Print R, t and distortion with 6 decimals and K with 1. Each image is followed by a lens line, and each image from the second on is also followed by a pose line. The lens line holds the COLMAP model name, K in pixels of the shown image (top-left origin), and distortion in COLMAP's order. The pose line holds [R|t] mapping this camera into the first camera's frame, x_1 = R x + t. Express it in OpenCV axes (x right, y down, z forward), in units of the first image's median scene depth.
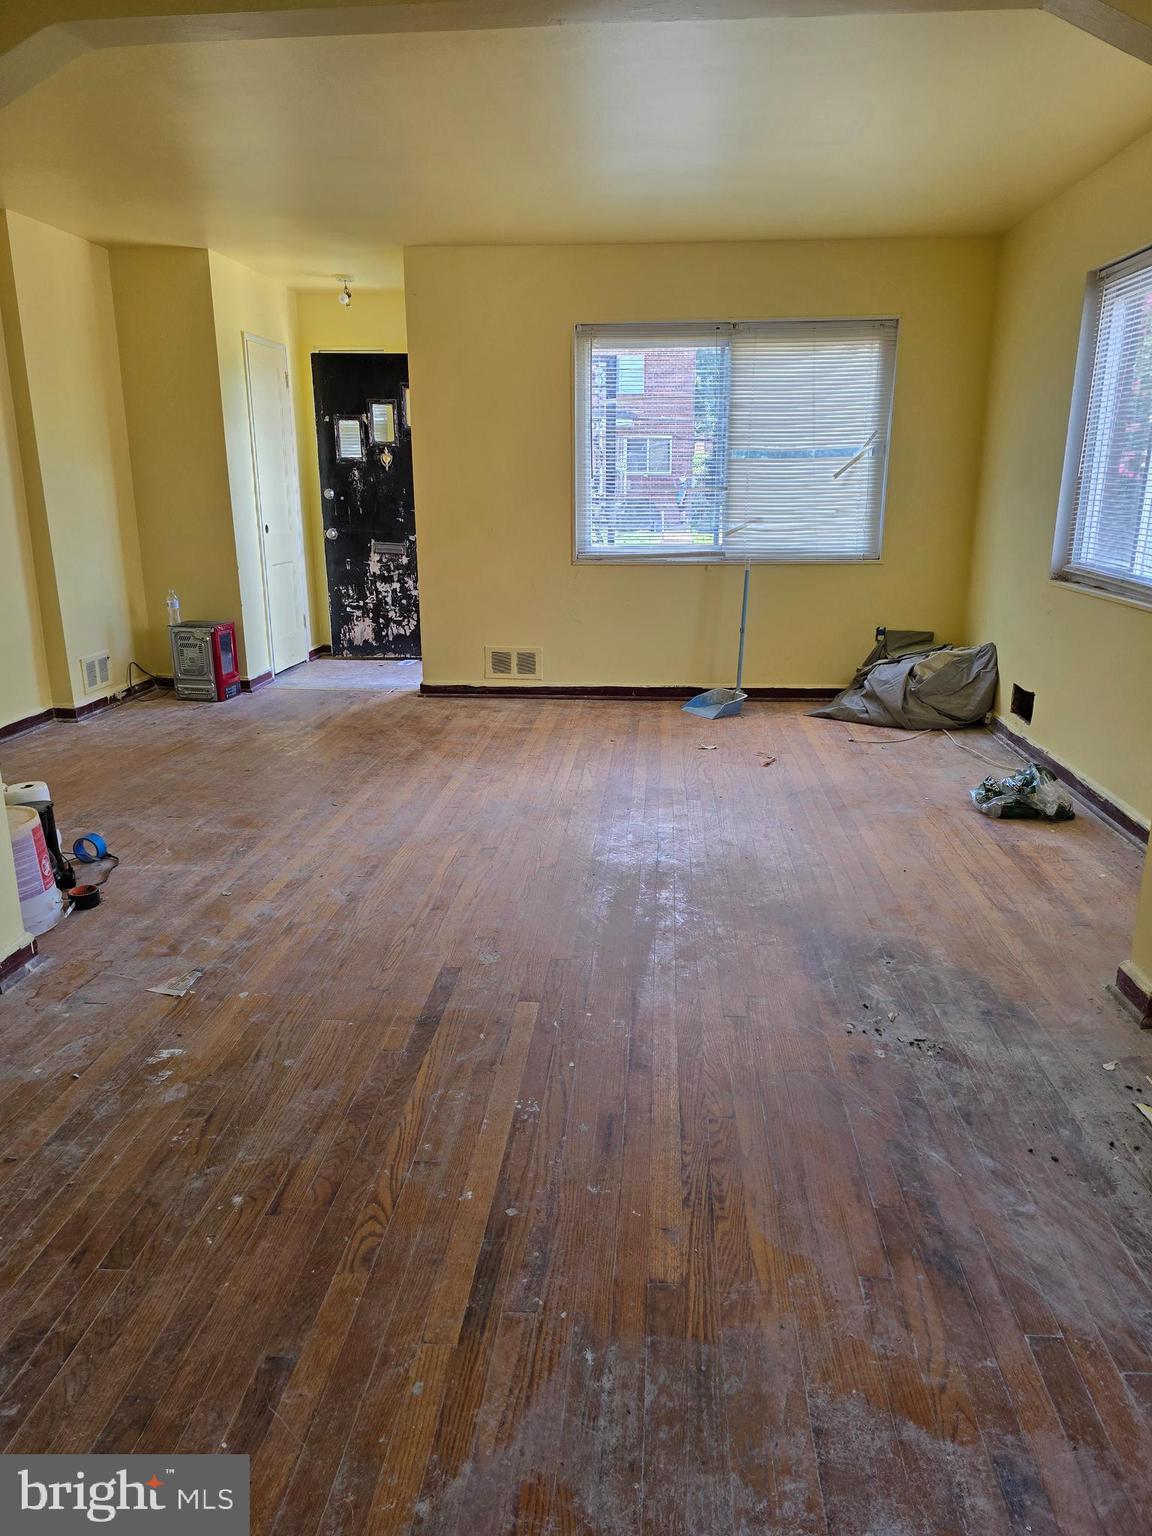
lens RADIAL K [[1029.9, 0, 578.0], [0, 1029.9, 765.6], [0, 0, 1]] dist [0.023562, -0.001668]
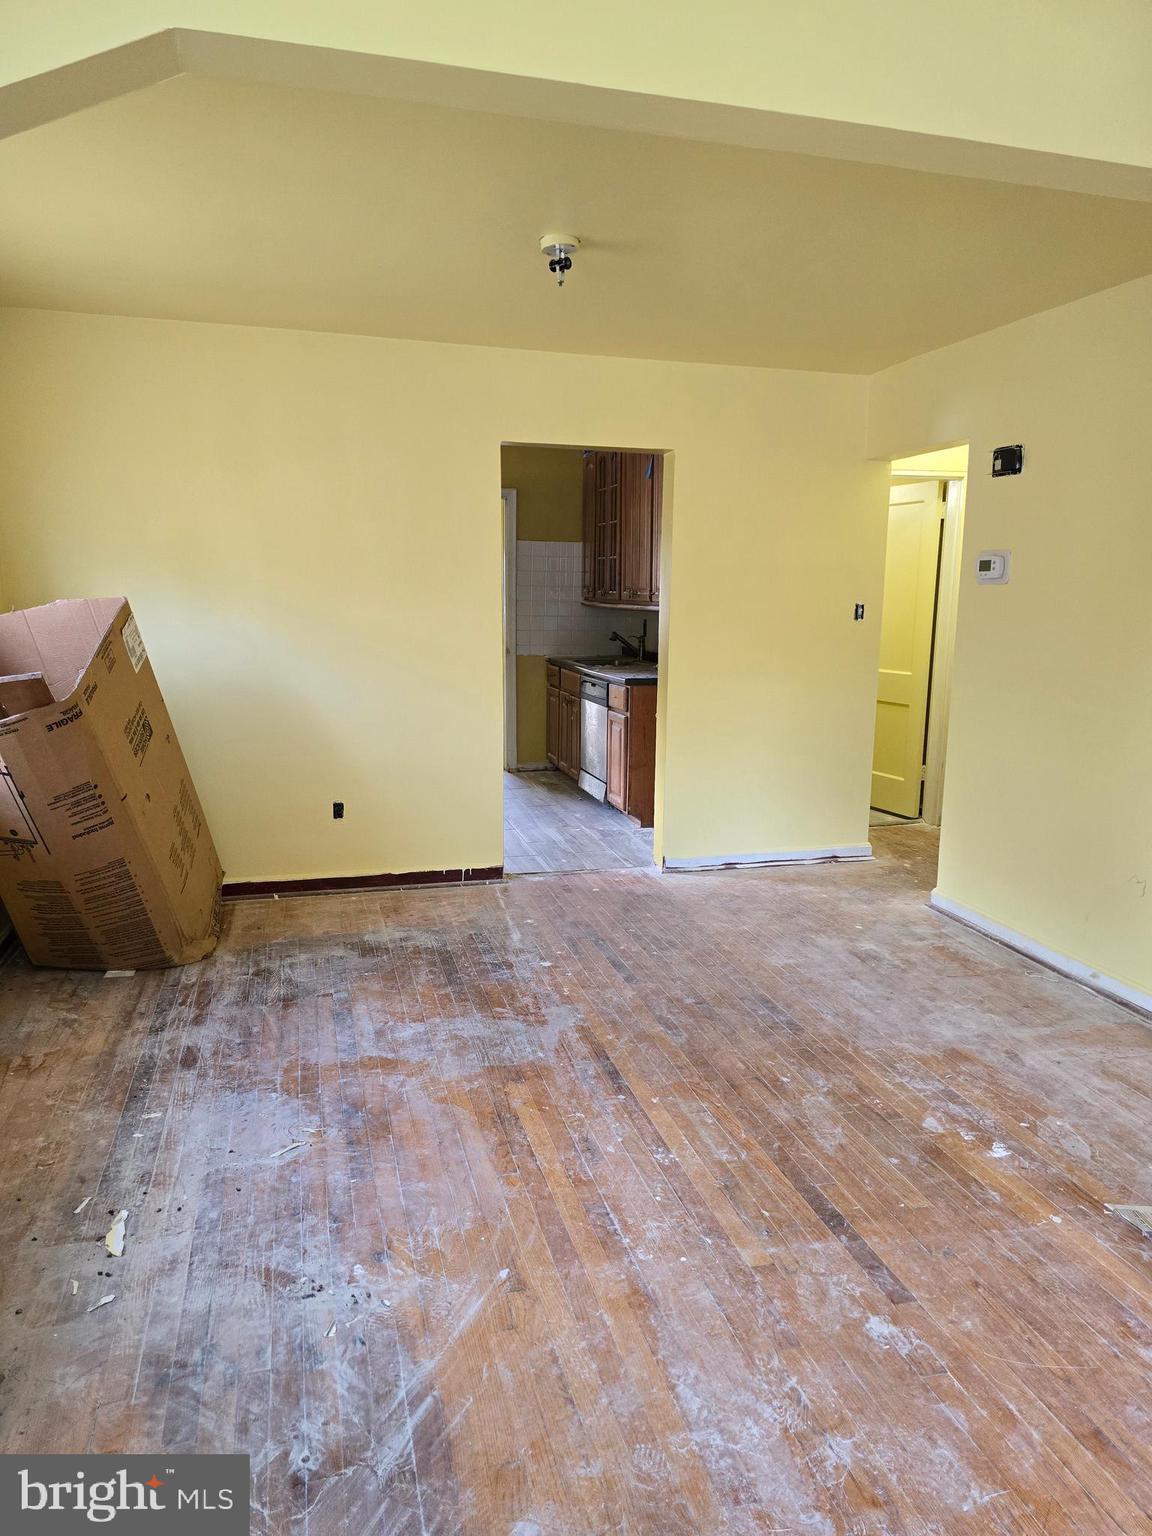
lens RADIAL K [[1029.9, 0, 576.4], [0, 1029.9, 768.6], [0, 0, 1]] dist [0.023562, -0.001668]
pose [[-0.939262, 0.048088, -0.339815, 0.482415], [-0.104491, 0.903061, 0.416609, -0.630578], [0.326907, 0.426813, -0.843186, 1.976984]]
